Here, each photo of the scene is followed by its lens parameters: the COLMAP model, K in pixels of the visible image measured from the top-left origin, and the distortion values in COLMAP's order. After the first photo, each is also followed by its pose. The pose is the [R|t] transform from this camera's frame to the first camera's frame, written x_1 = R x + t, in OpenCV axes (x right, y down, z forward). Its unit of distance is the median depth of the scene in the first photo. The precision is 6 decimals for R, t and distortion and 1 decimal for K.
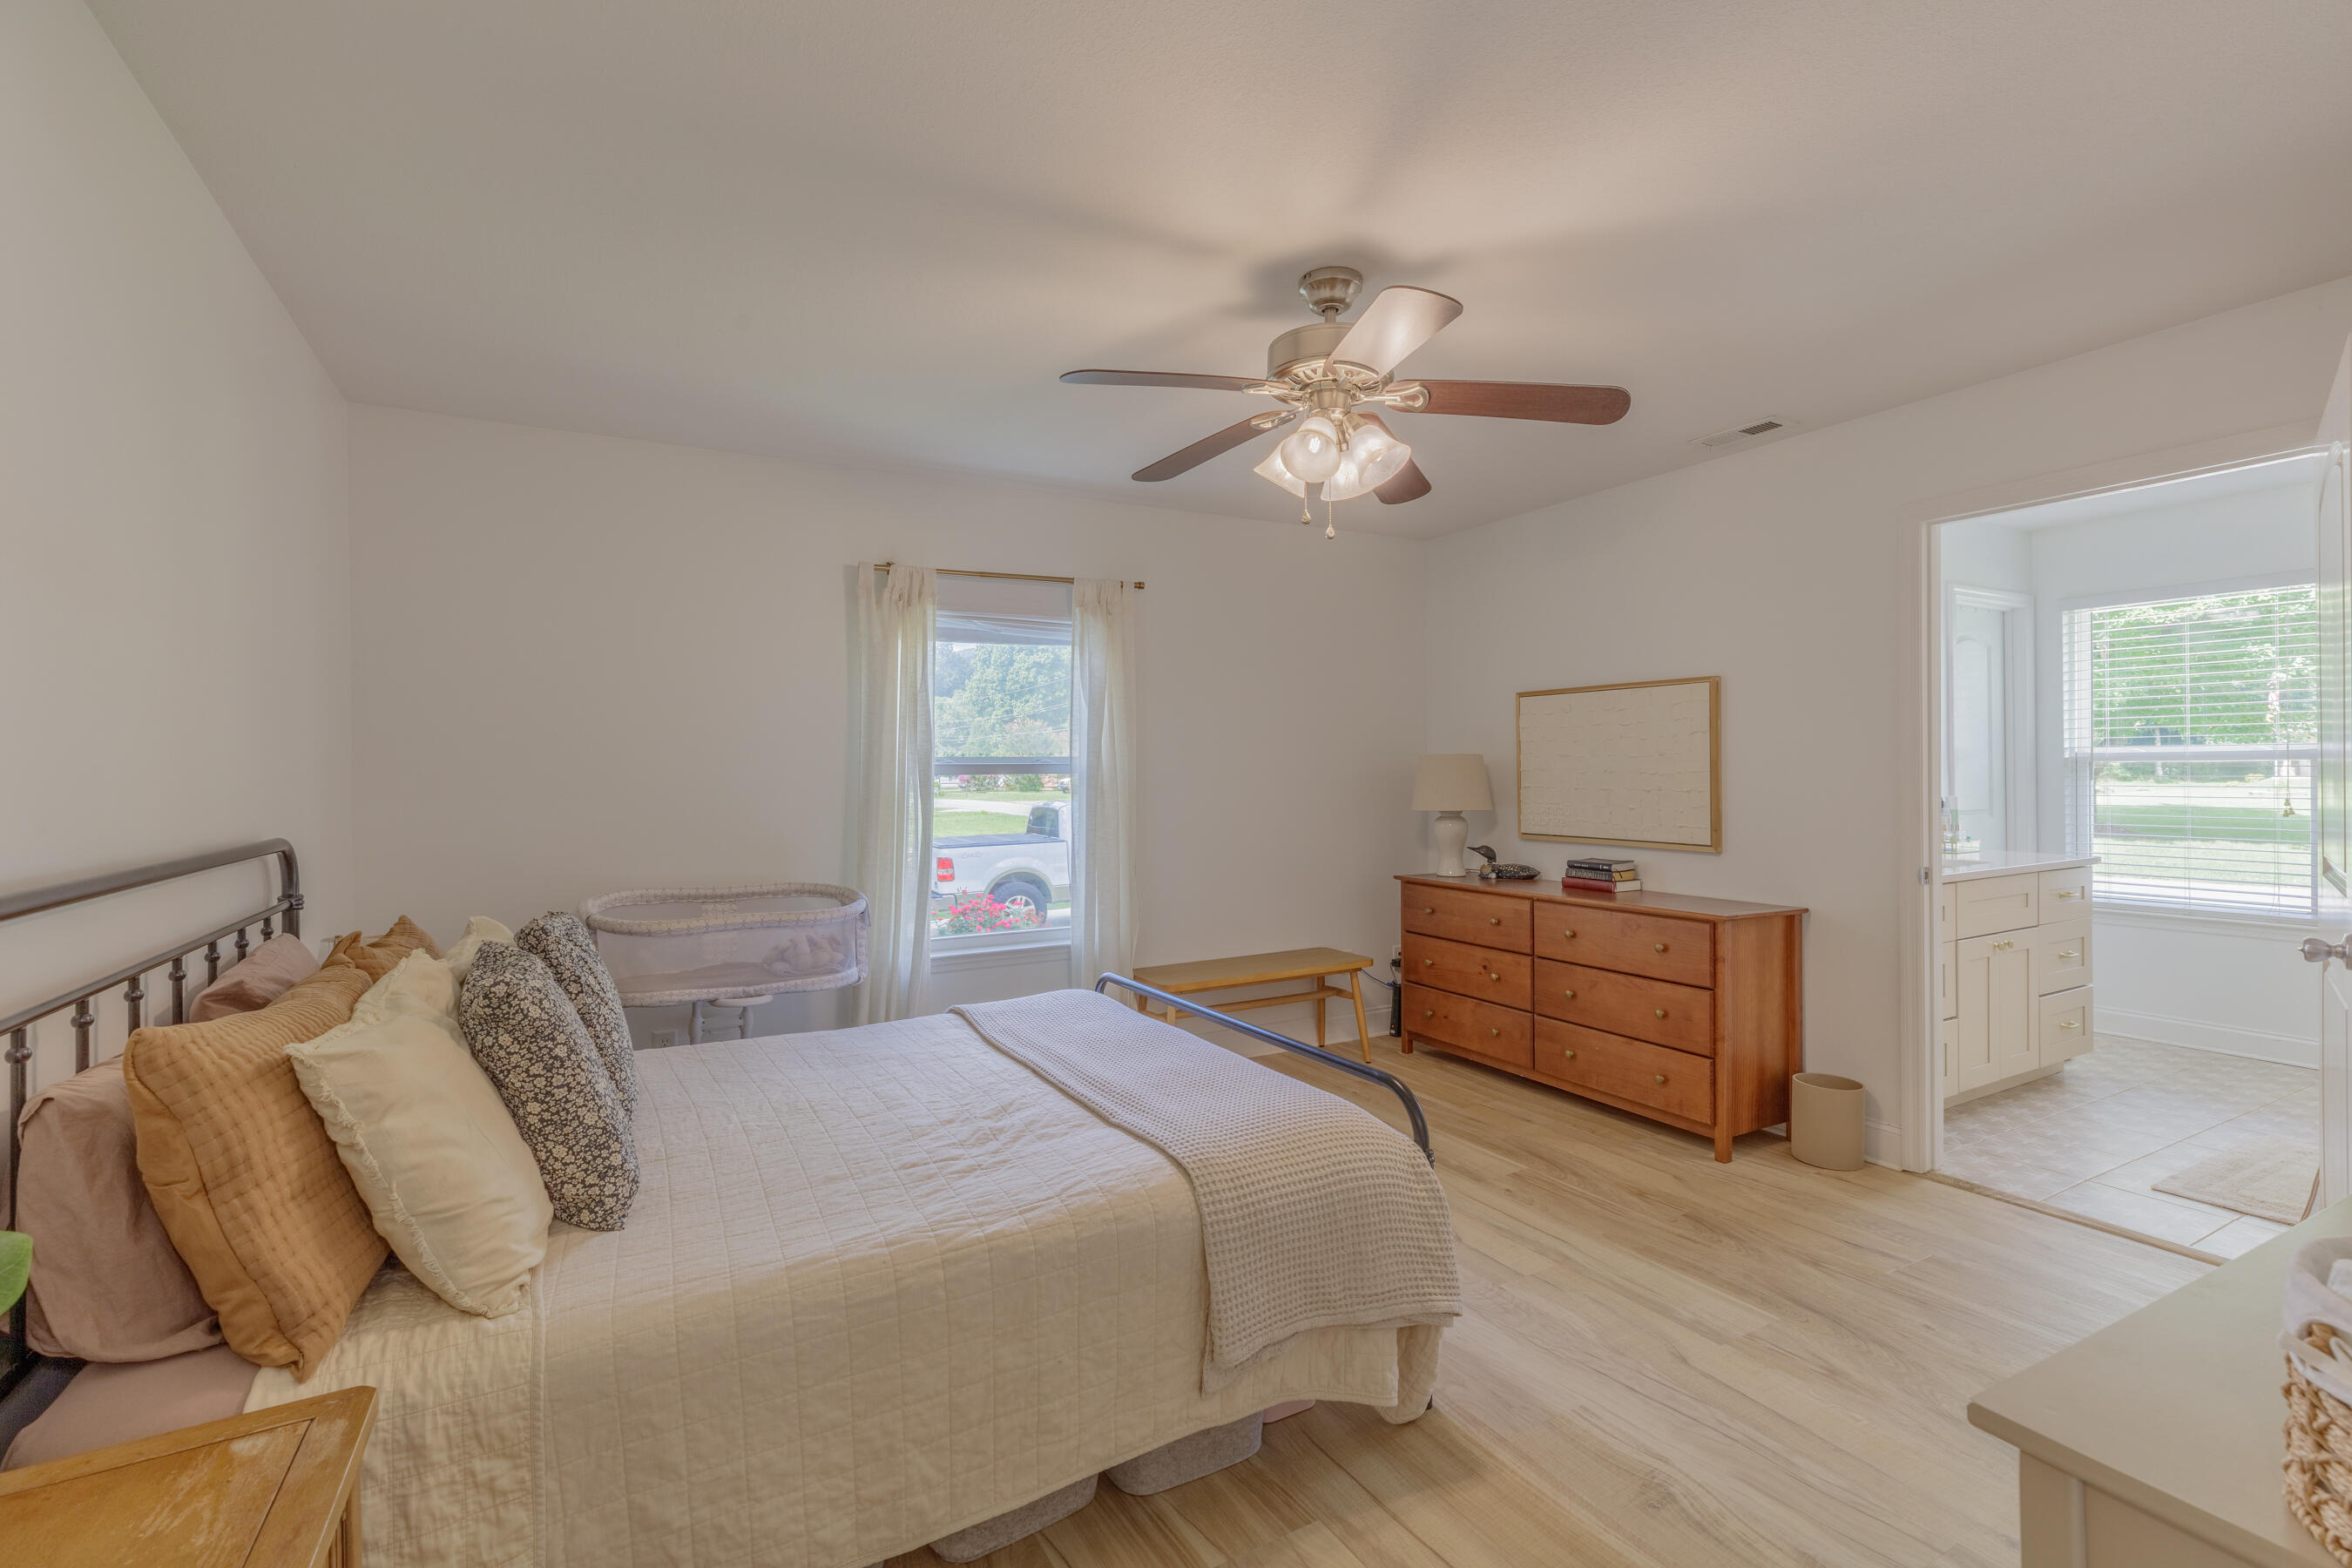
lens RADIAL K [[1054.0, 0, 1179.4], [0, 1054.0, 771.9], [0, 0, 1]] dist [0.004286, -0.000086]
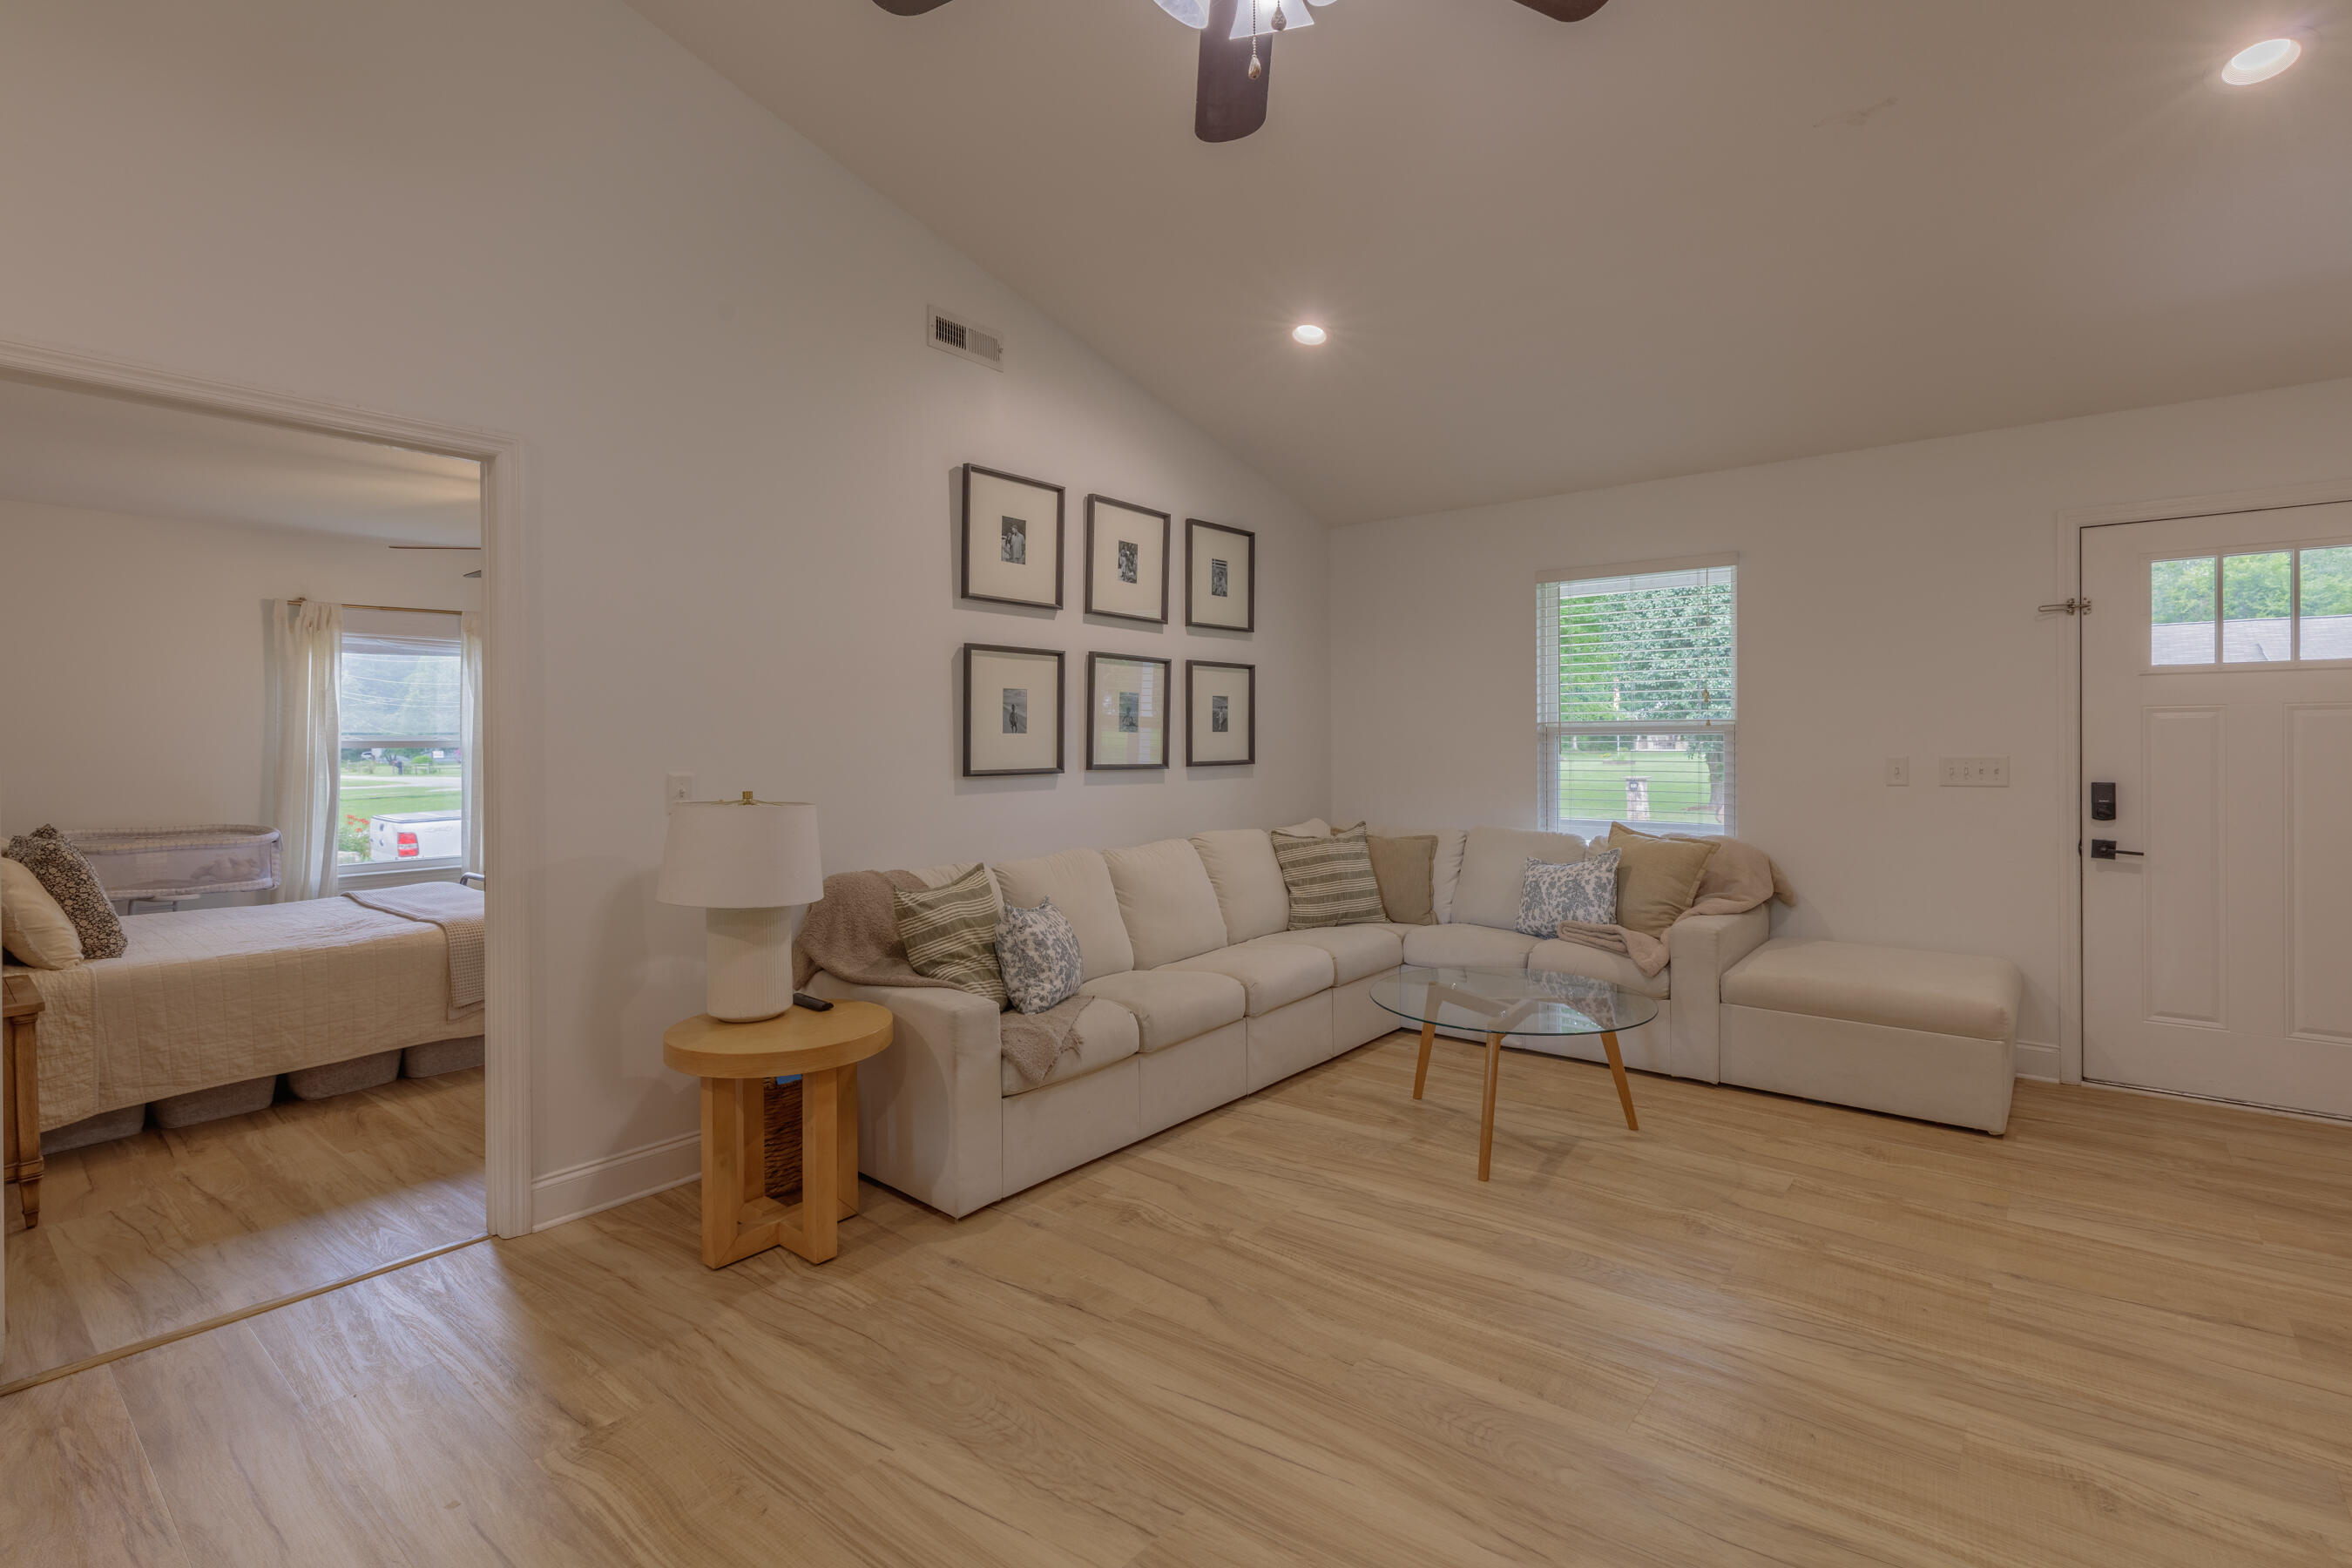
lens RADIAL K [[1054.0, 0, 1153.3], [0, 1054.0, 750.1], [0, 0, 1]] dist [0.004286, -0.000086]
pose [[0.929446, -0.000527, 0.368958, 0.335981], [-0.001268, 0.999989, 0.004623, -0.003396], [-0.368956, -0.004764, 0.929435, -0.943764]]
